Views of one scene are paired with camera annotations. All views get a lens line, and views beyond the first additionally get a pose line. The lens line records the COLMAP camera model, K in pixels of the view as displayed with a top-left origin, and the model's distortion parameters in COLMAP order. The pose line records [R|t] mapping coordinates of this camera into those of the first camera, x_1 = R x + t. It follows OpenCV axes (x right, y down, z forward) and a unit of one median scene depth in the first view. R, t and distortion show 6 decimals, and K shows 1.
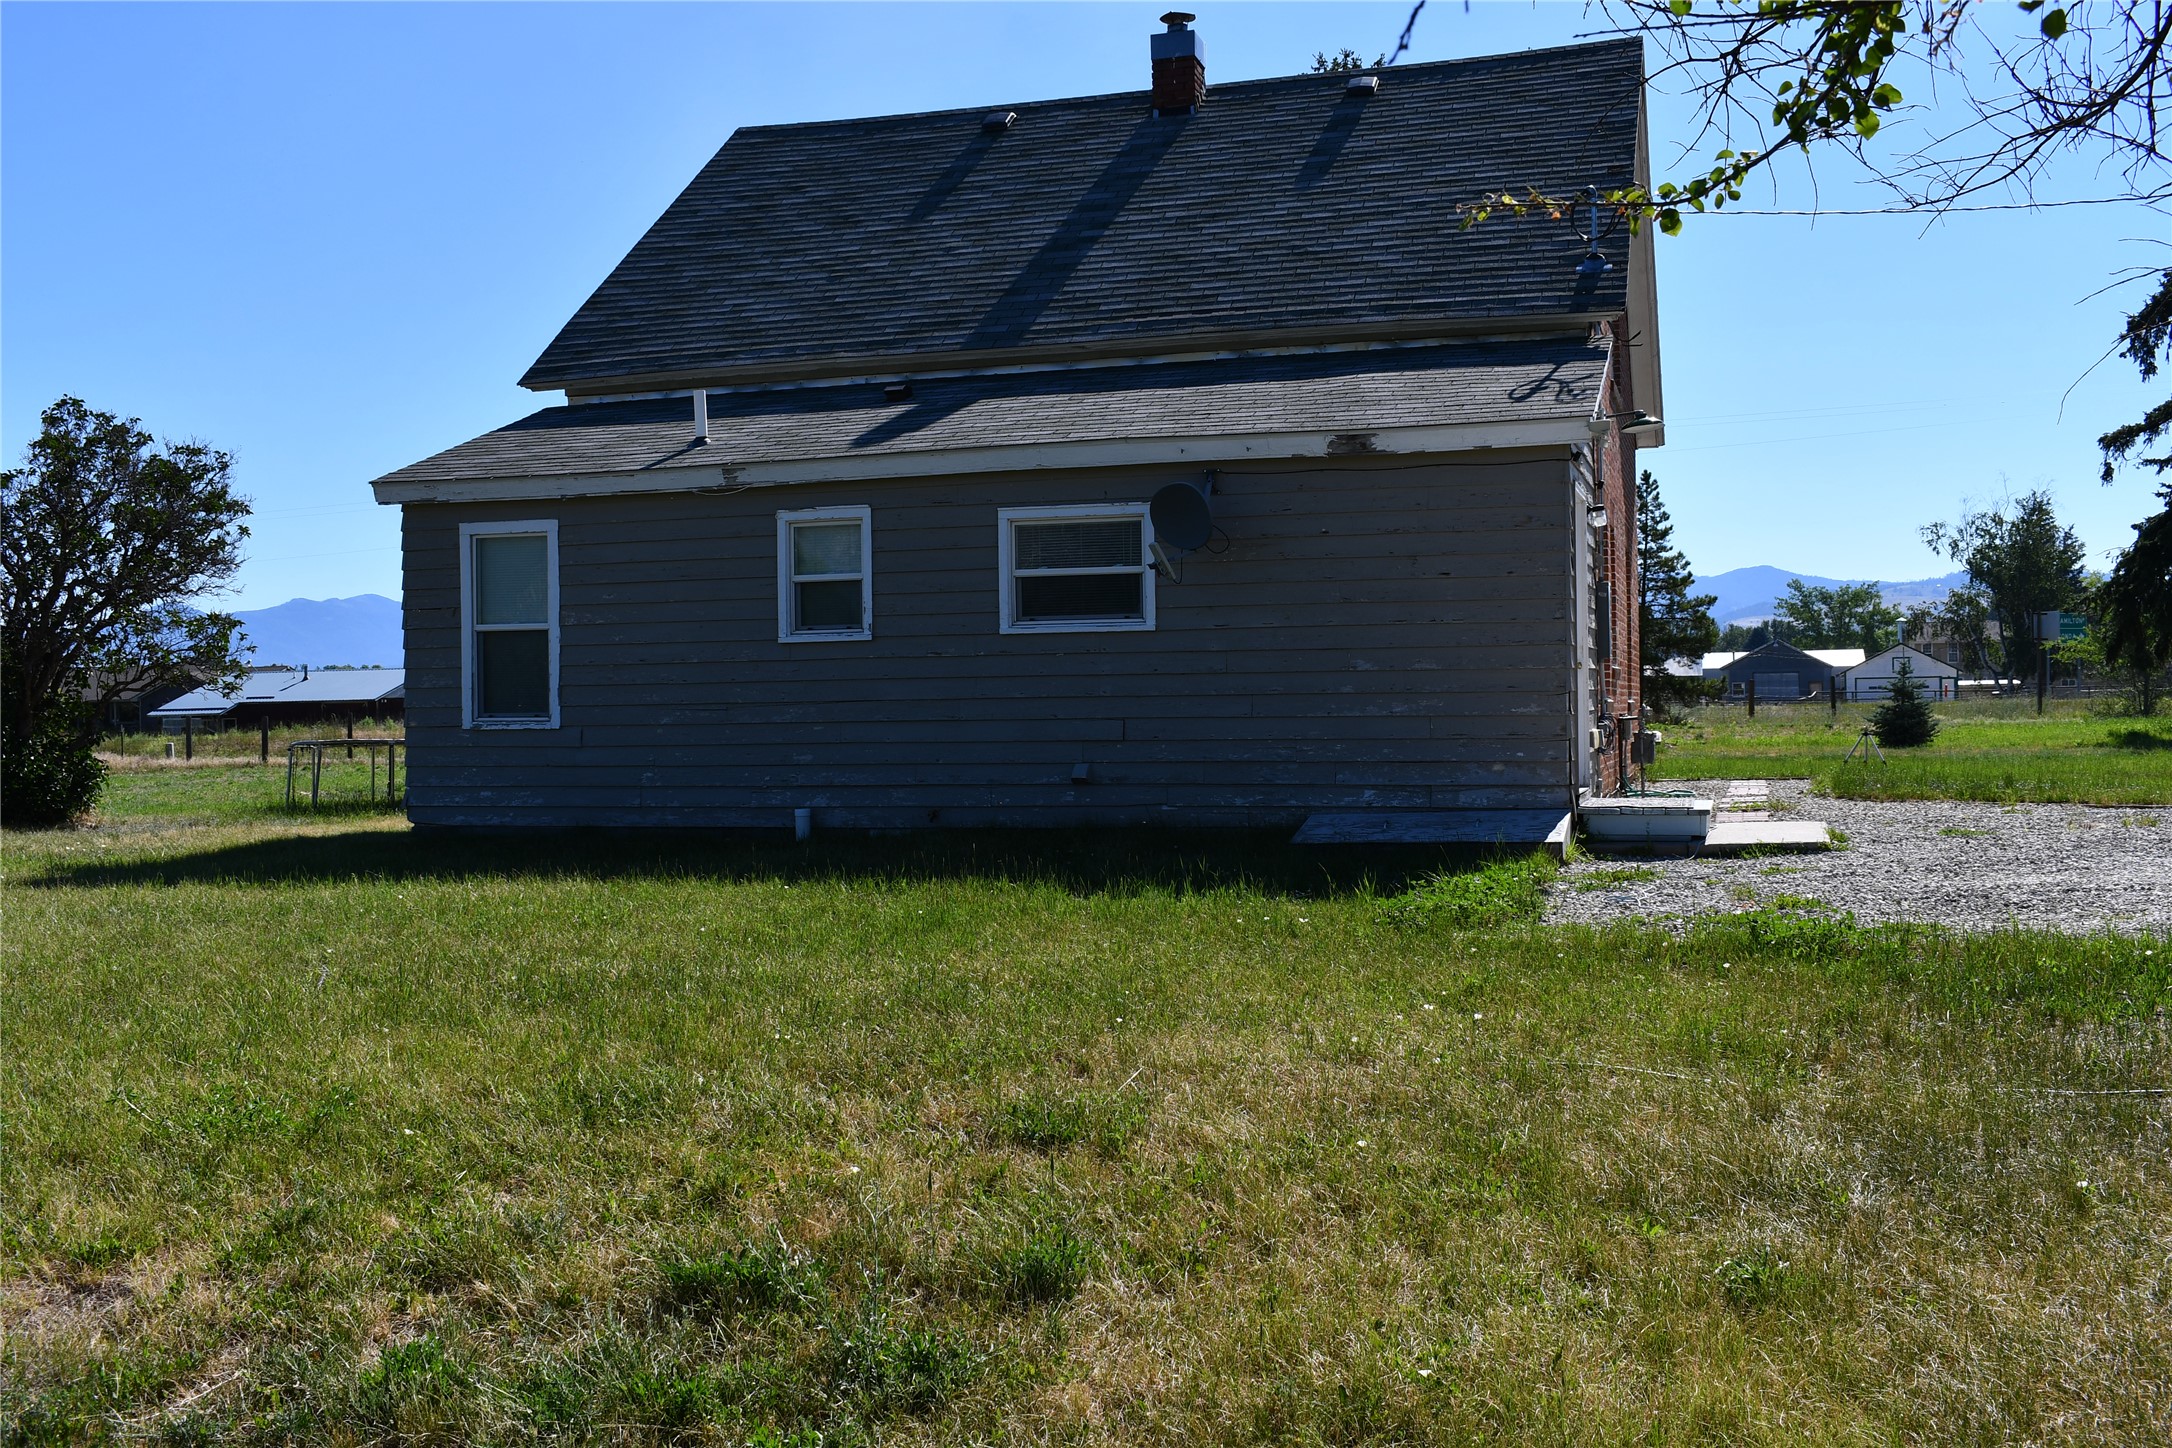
lens RADIAL K [[2166.3, 0, 1086.0], [0, 2166.3, 724.0], [0, 0, 1]] dist [-0.094955, 0.000549]
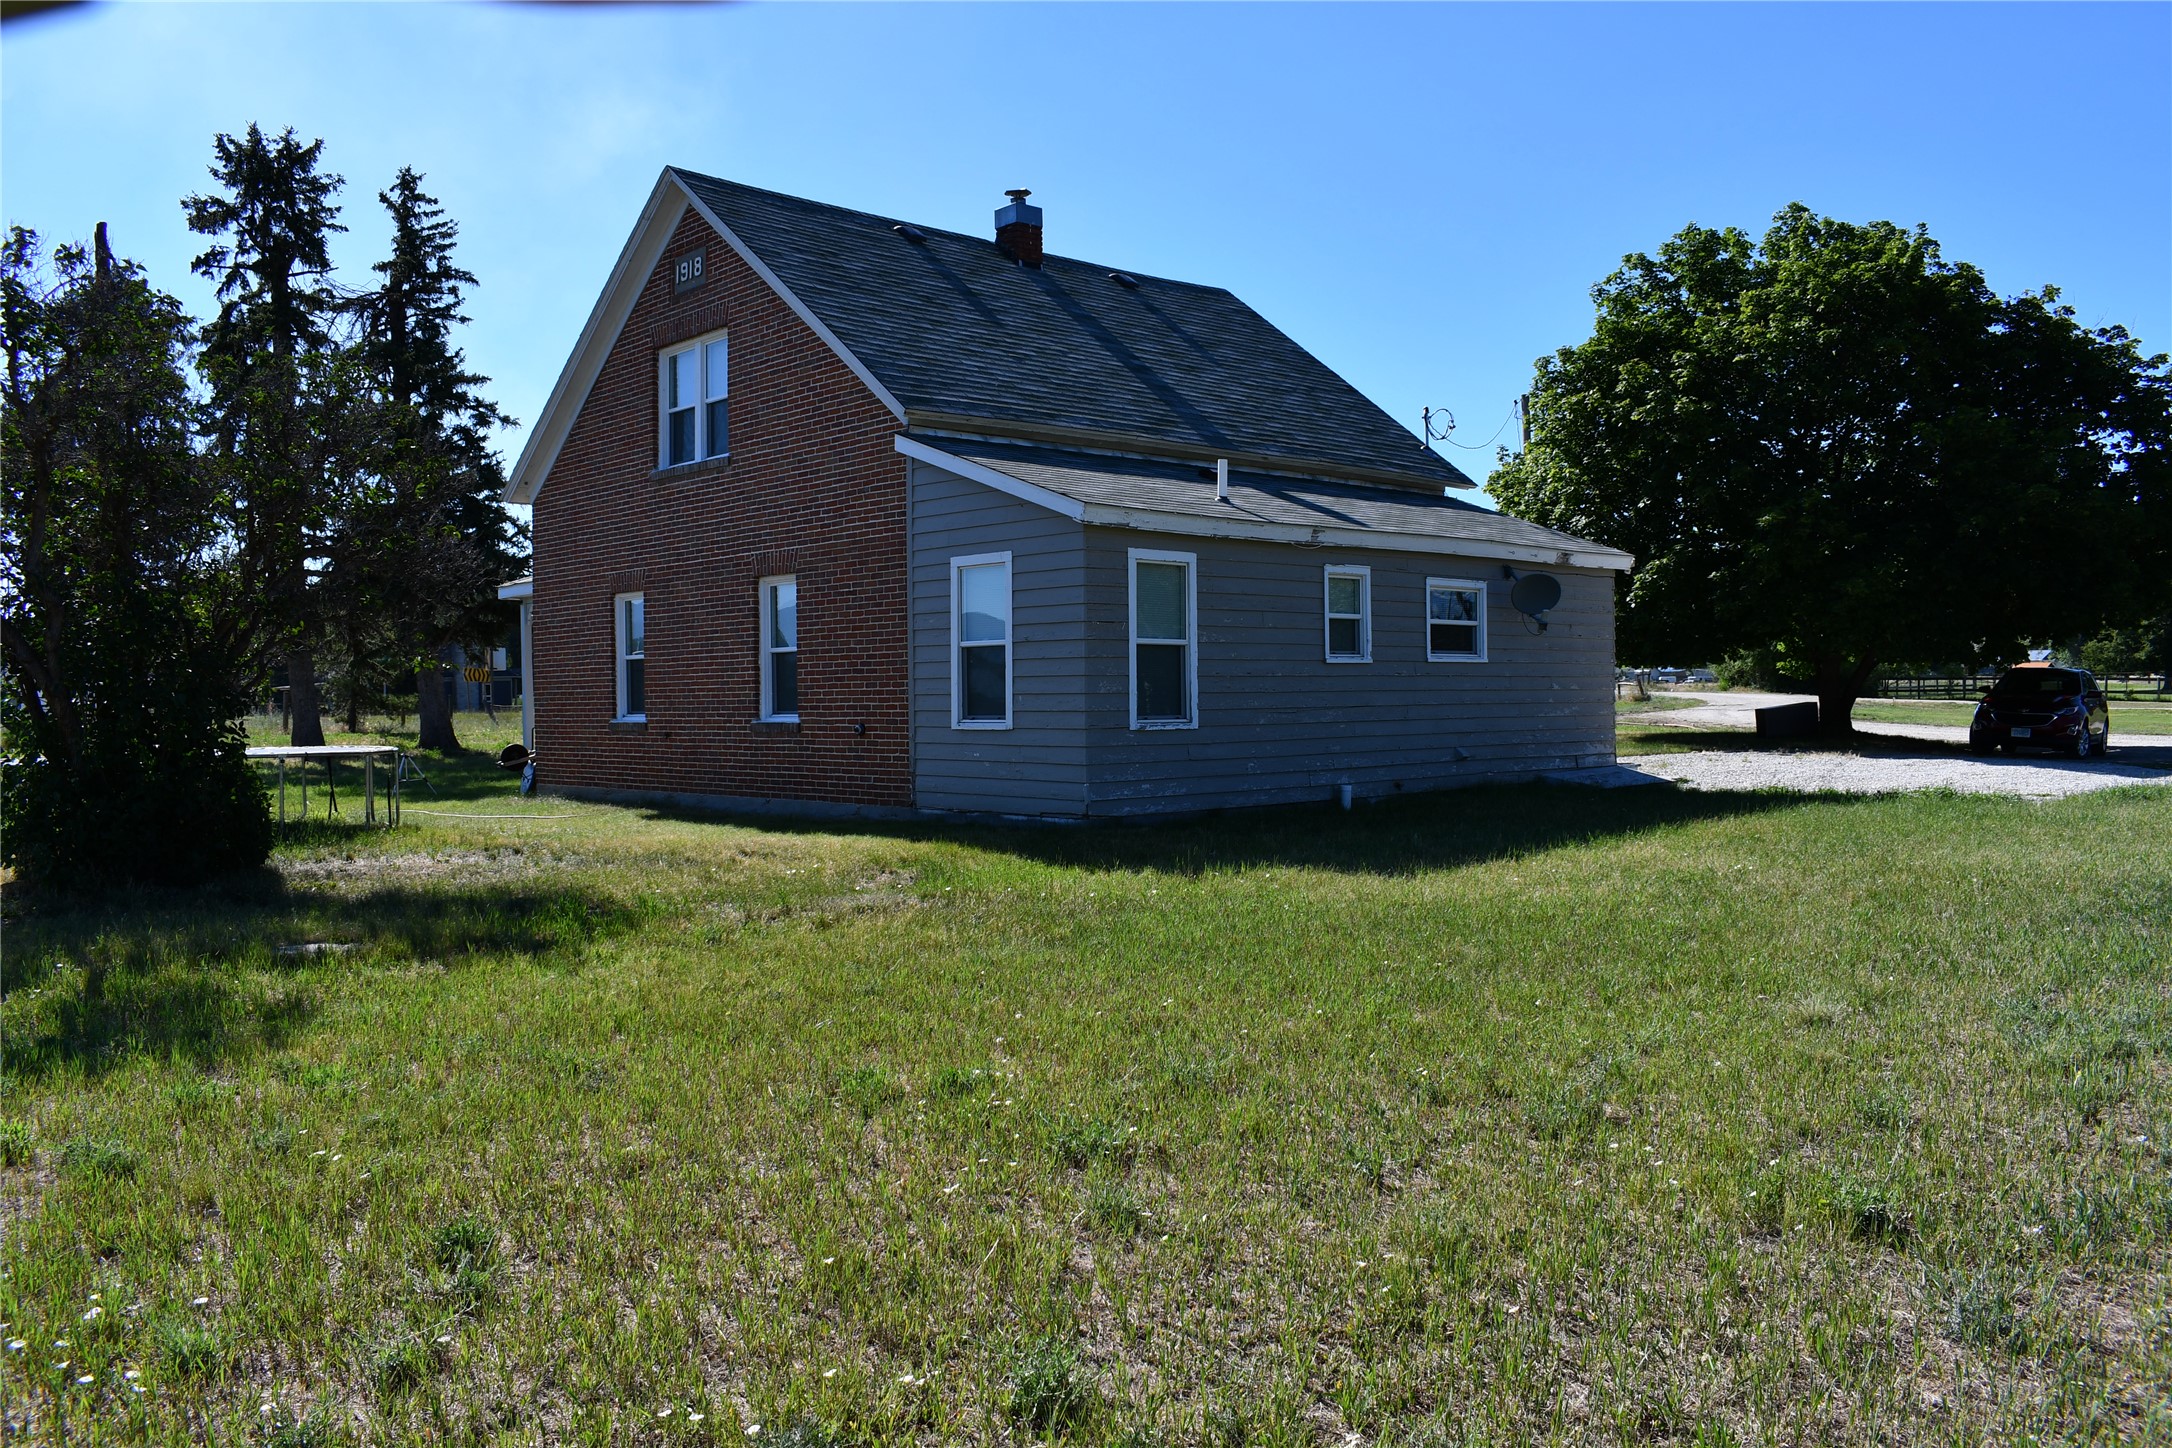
lens RADIAL K [[1717.9, 0, 1086.0], [0, 1717.9, 724.0], [0, 0, 1]] dist [-0.126060, 0.001427]
pose [[0.495166, -0.003827, 0.868790, -1.133722], [0.013967, 0.999896, -0.003556, 0.002230], [-0.868686, 0.013895, 0.495168, 0.599909]]
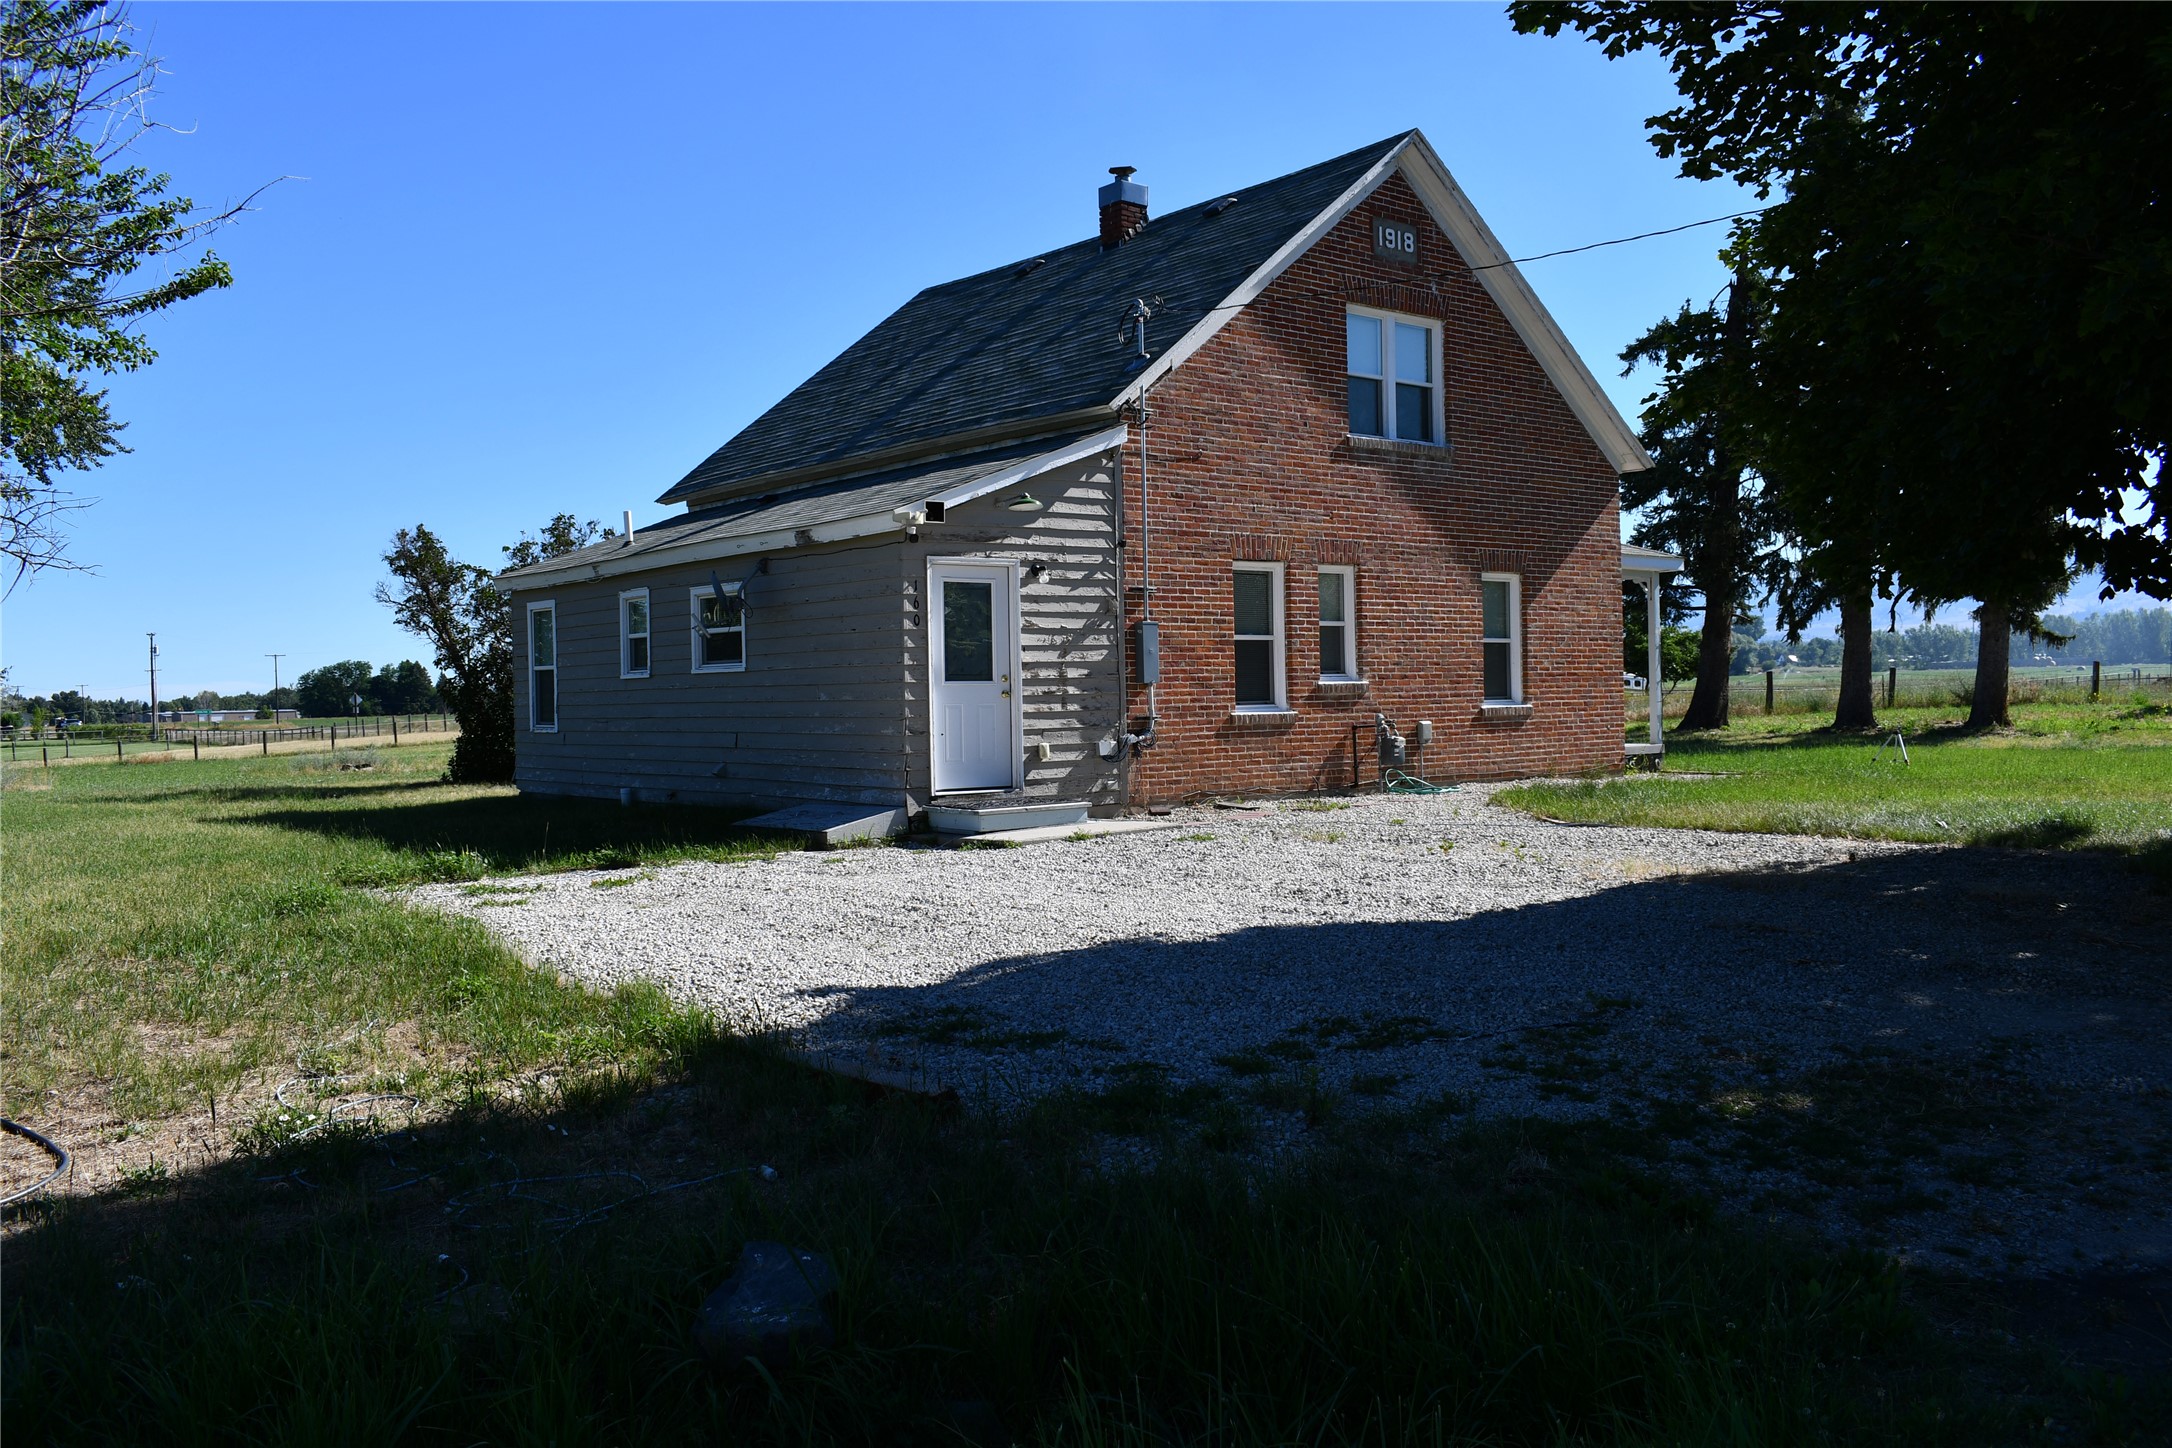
lens RADIAL K [[1814.3, 0, 1086.0], [0, 1814.3, 724.0], [0, 0, 1]] dist [-0.107304, 0.014369]
pose [[0.831283, 0.007348, -0.555800, 0.830959], [0.004824, 0.999780, 0.020432, -0.029899], [0.555828, -0.019666, 0.831065, 0.126254]]
